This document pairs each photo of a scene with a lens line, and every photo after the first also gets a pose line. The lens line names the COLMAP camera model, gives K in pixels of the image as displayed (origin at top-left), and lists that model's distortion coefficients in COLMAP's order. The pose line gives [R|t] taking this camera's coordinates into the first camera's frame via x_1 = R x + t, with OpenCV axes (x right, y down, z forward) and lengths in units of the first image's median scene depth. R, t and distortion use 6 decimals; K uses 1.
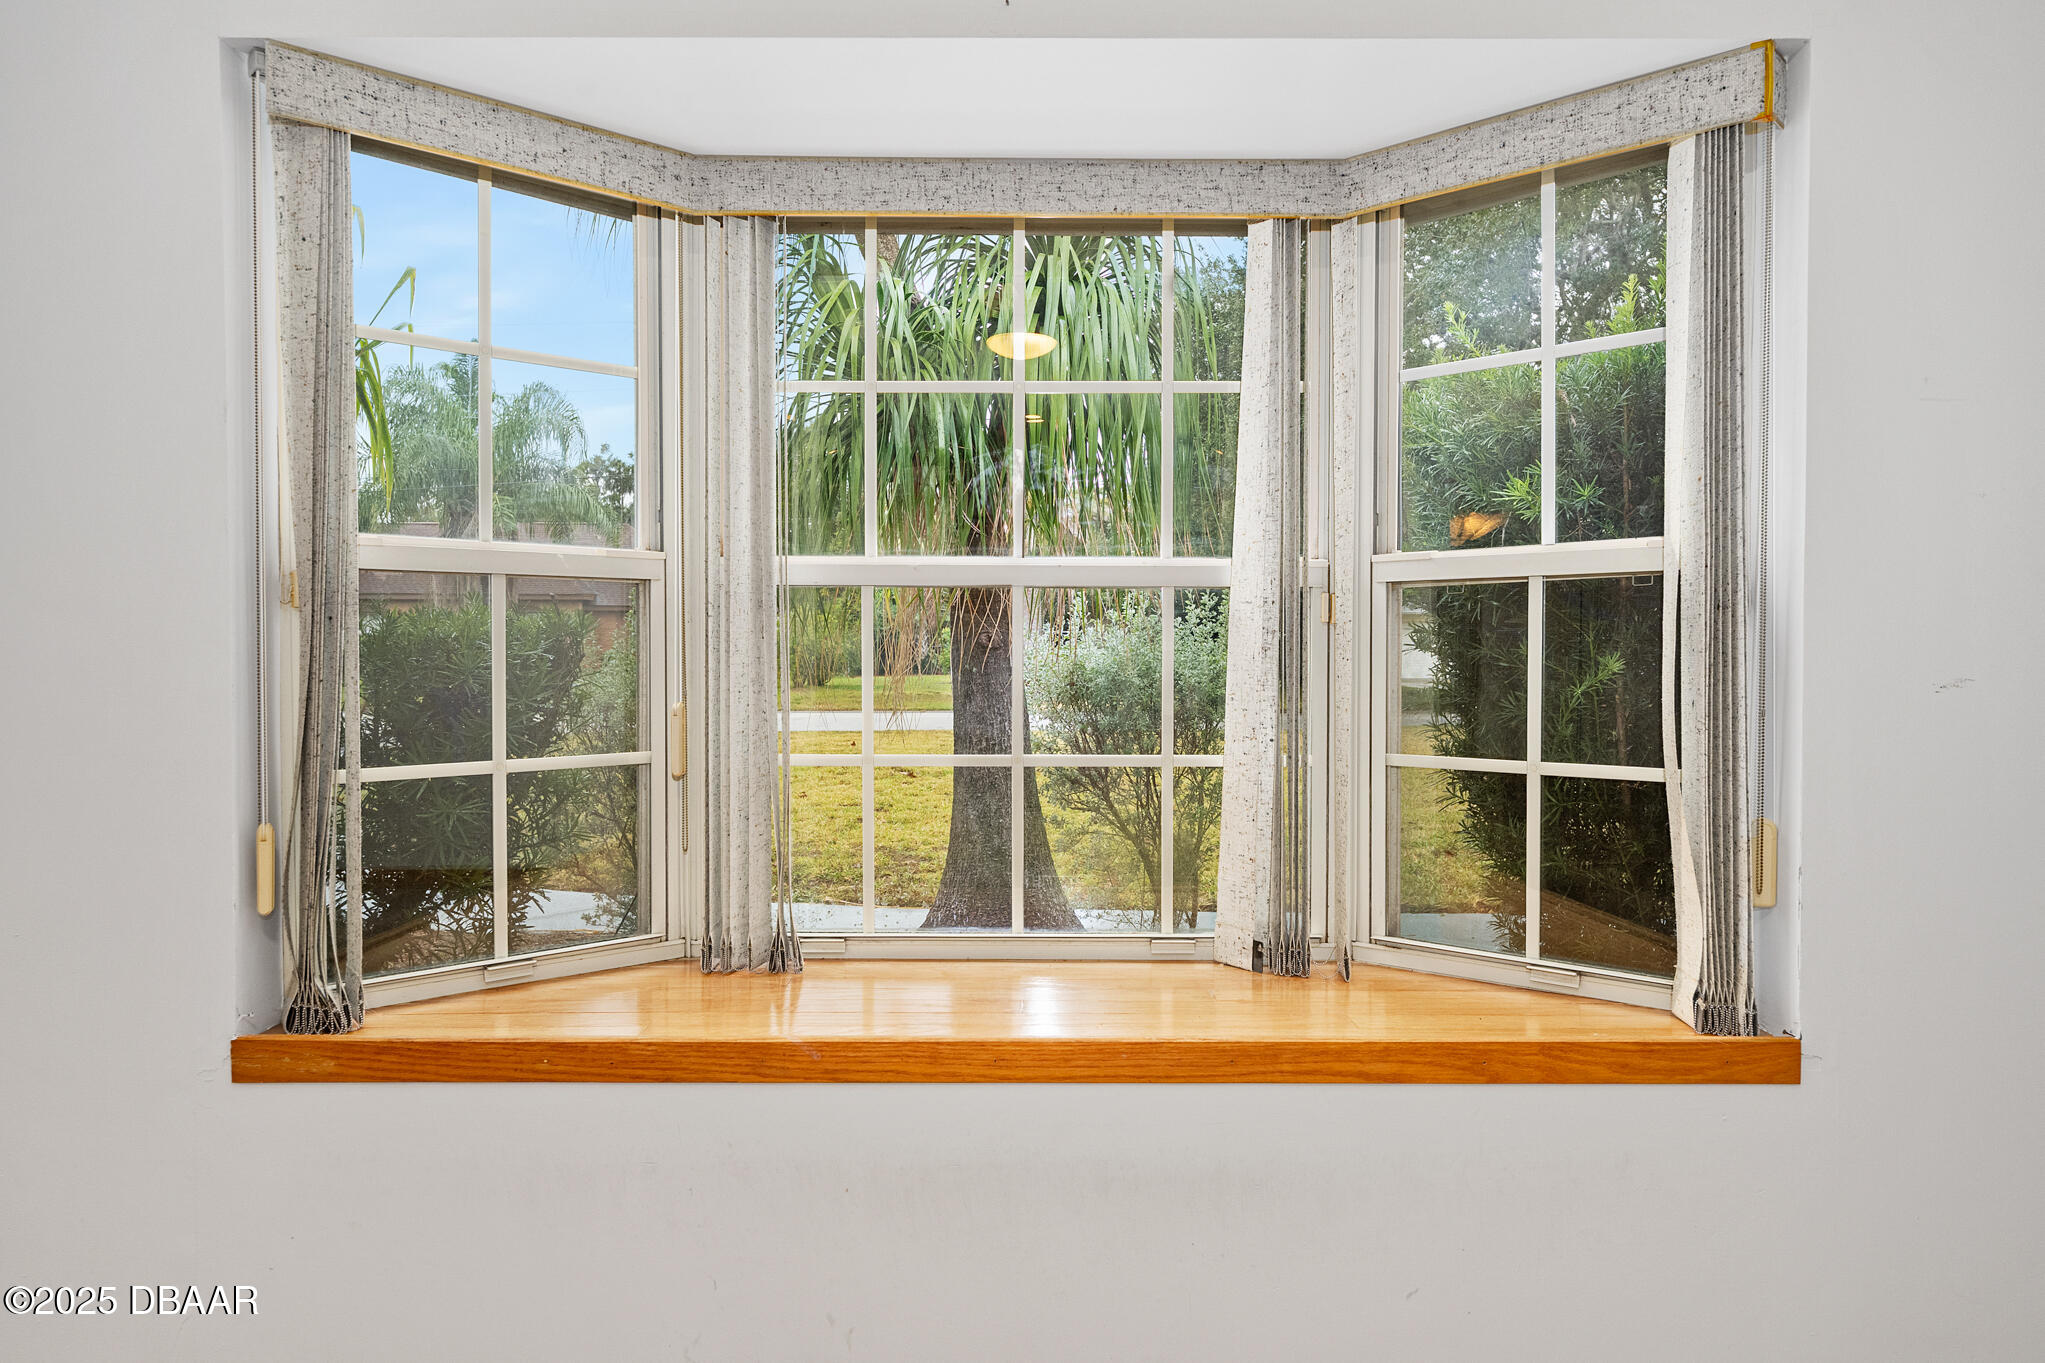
lens RADIAL K [[1308.9, 0, 1024.1], [0, 1308.9, 657.6], [0, 0, 1]] dist [-0.001316, -0.000388]
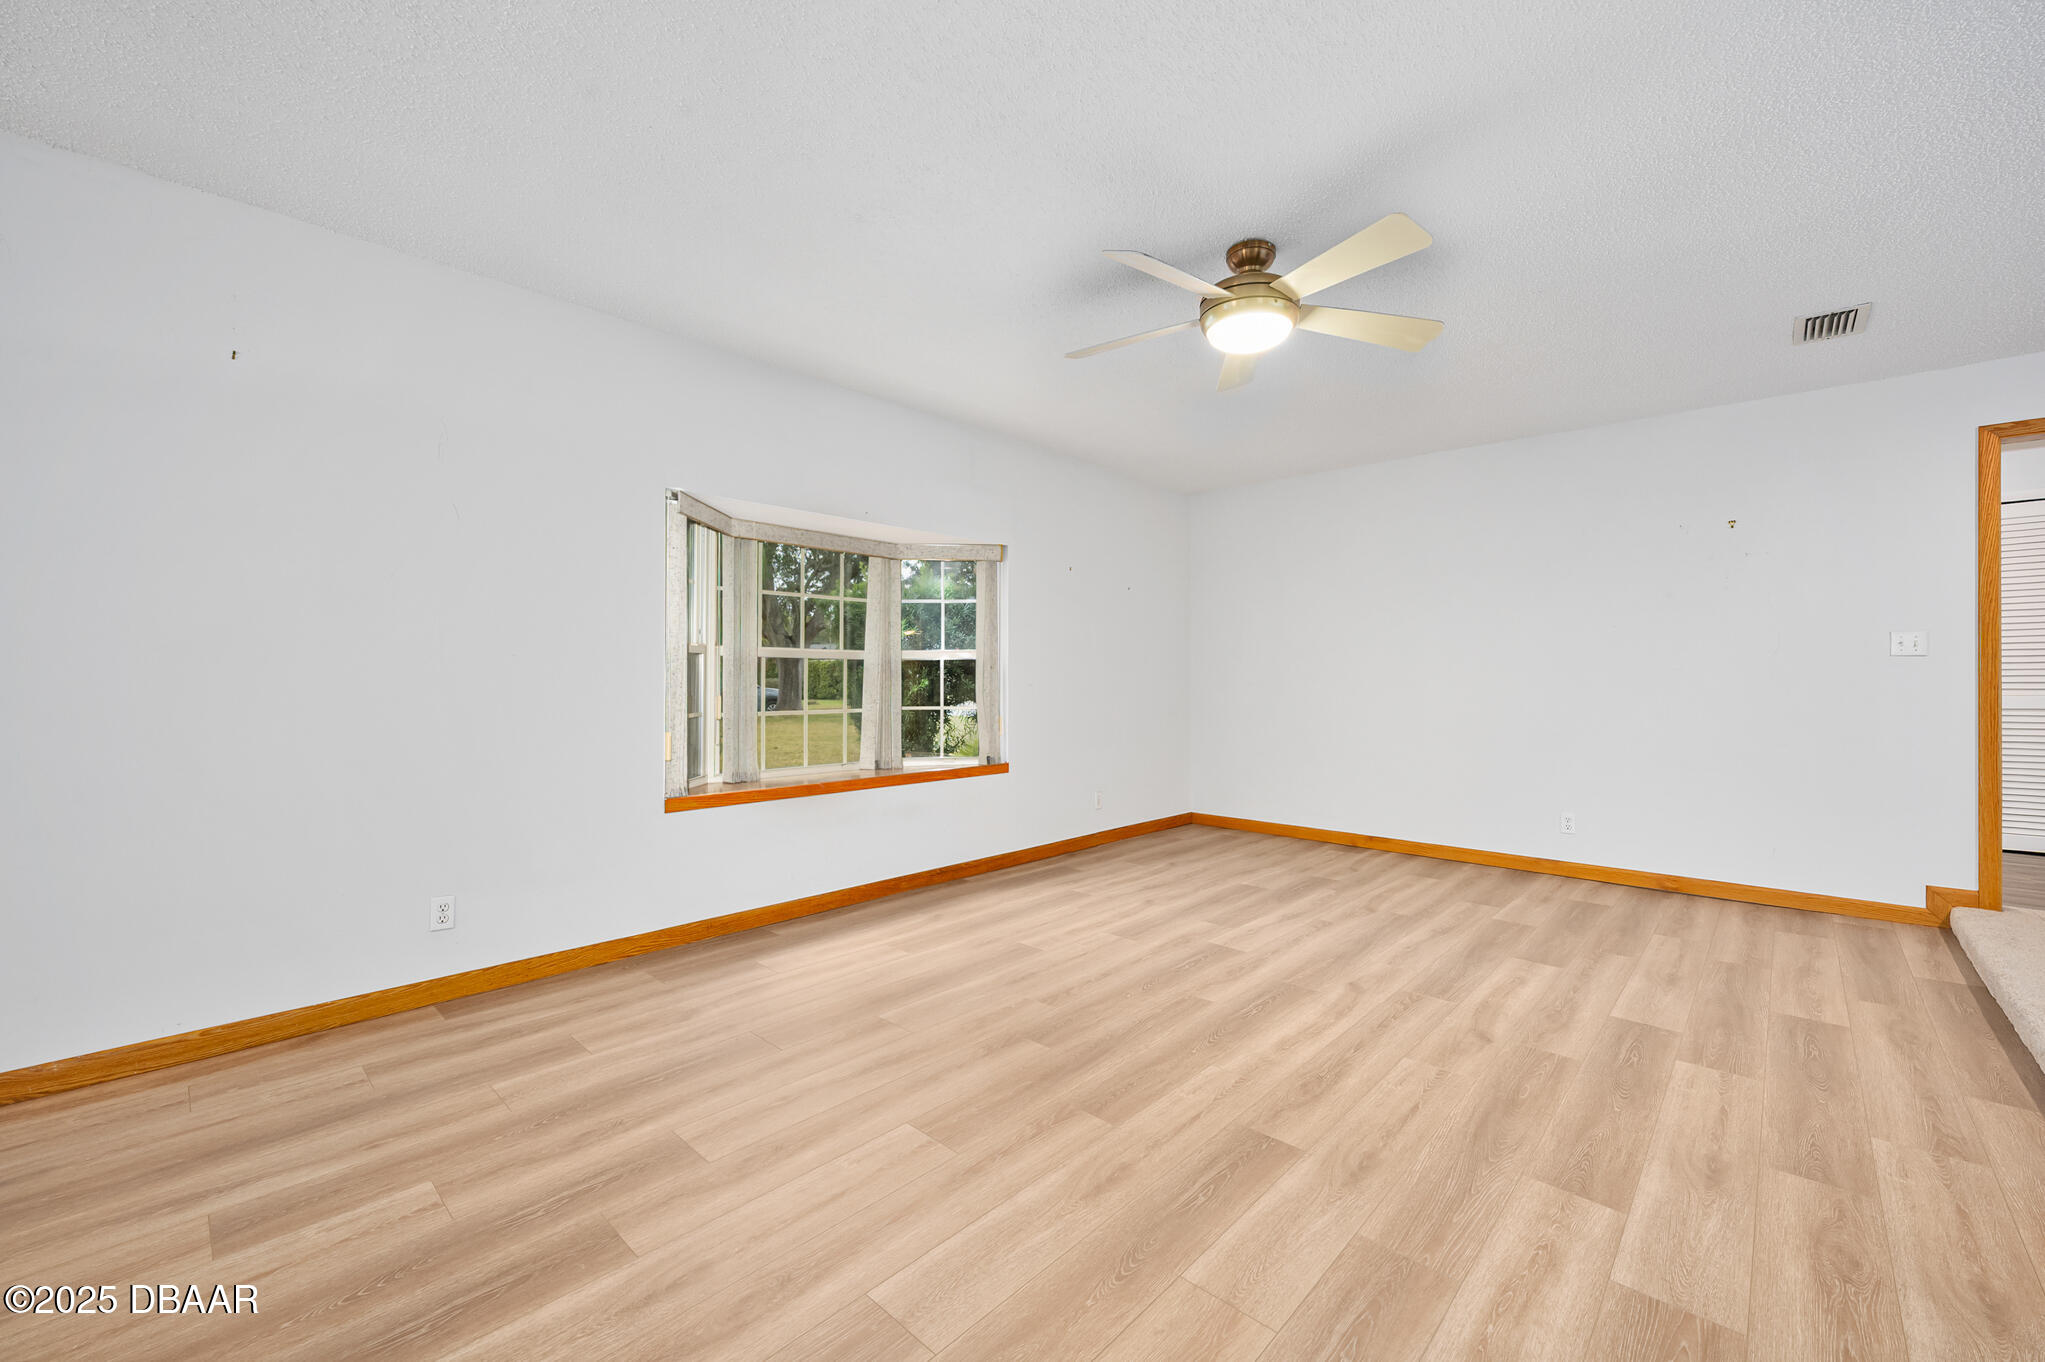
lens RADIAL K [[827.9, 0, 1014.8], [0, 827.9, 667.8], [0, 0, 1]] dist [-0.001696, -0.000255]
pose [[0.684330, 0.011599, 0.729080, -1.294223], [0.007020, 0.999722, -0.022493, 0.021169], [-0.729138, 0.020511, 0.684059, -0.863483]]
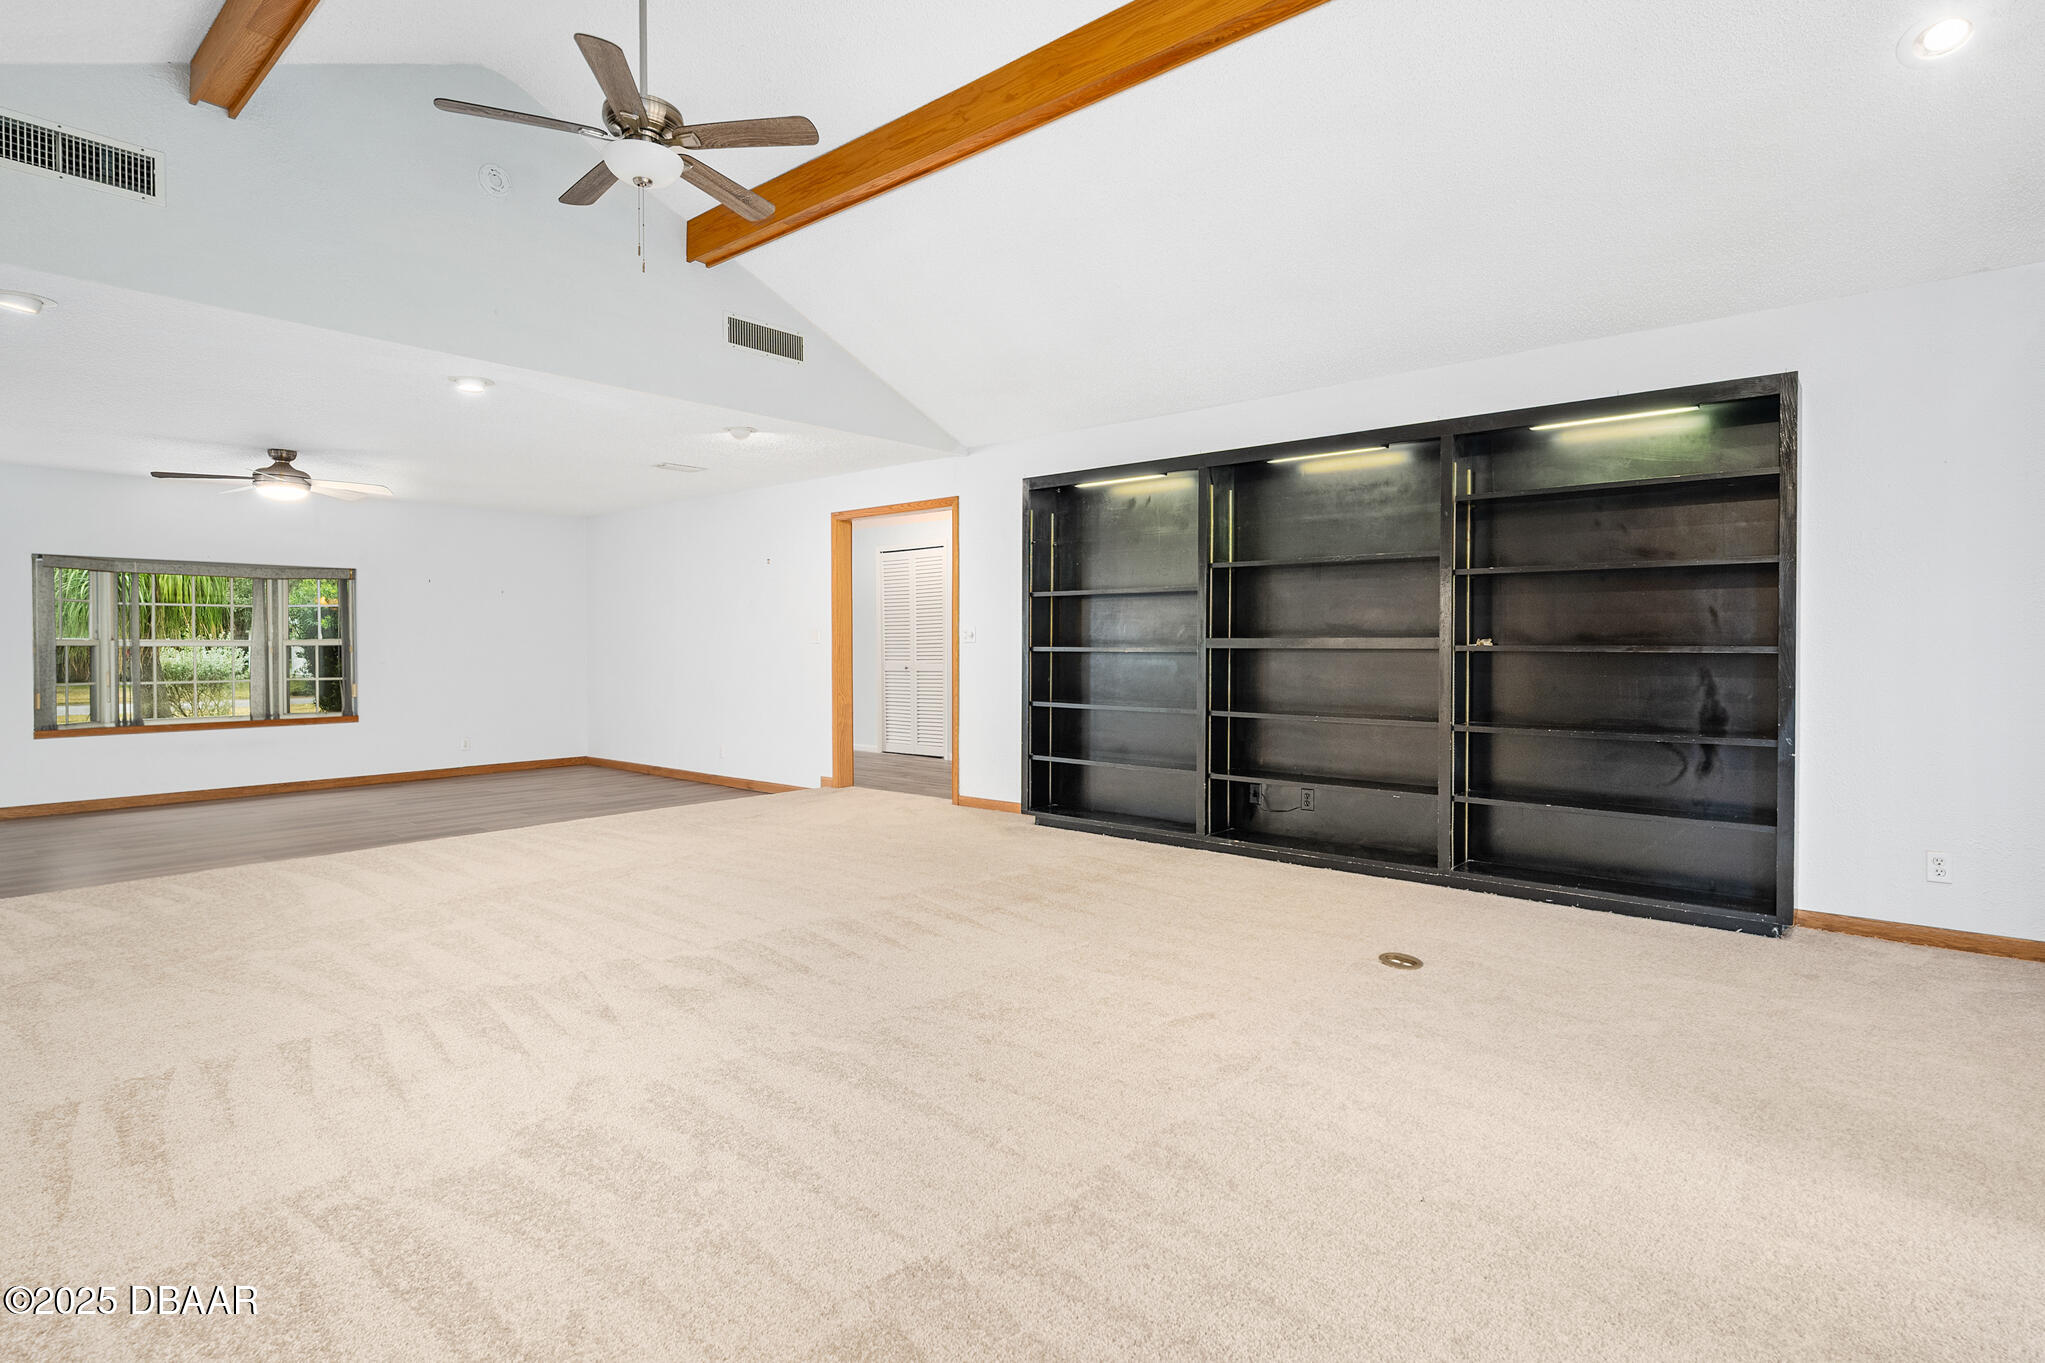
lens RADIAL K [[1004.9, 0, 1019.2], [0, 1004.9, 665.5], [0, 0, 1]] dist [-0.000455, -0.000100]
pose [[0.635205, -0.013843, 0.772219, -1.089660], [0.009541, 0.999904, 0.010076, 0.009919], [-0.772285, 0.000967, 0.635276, -4.294043]]
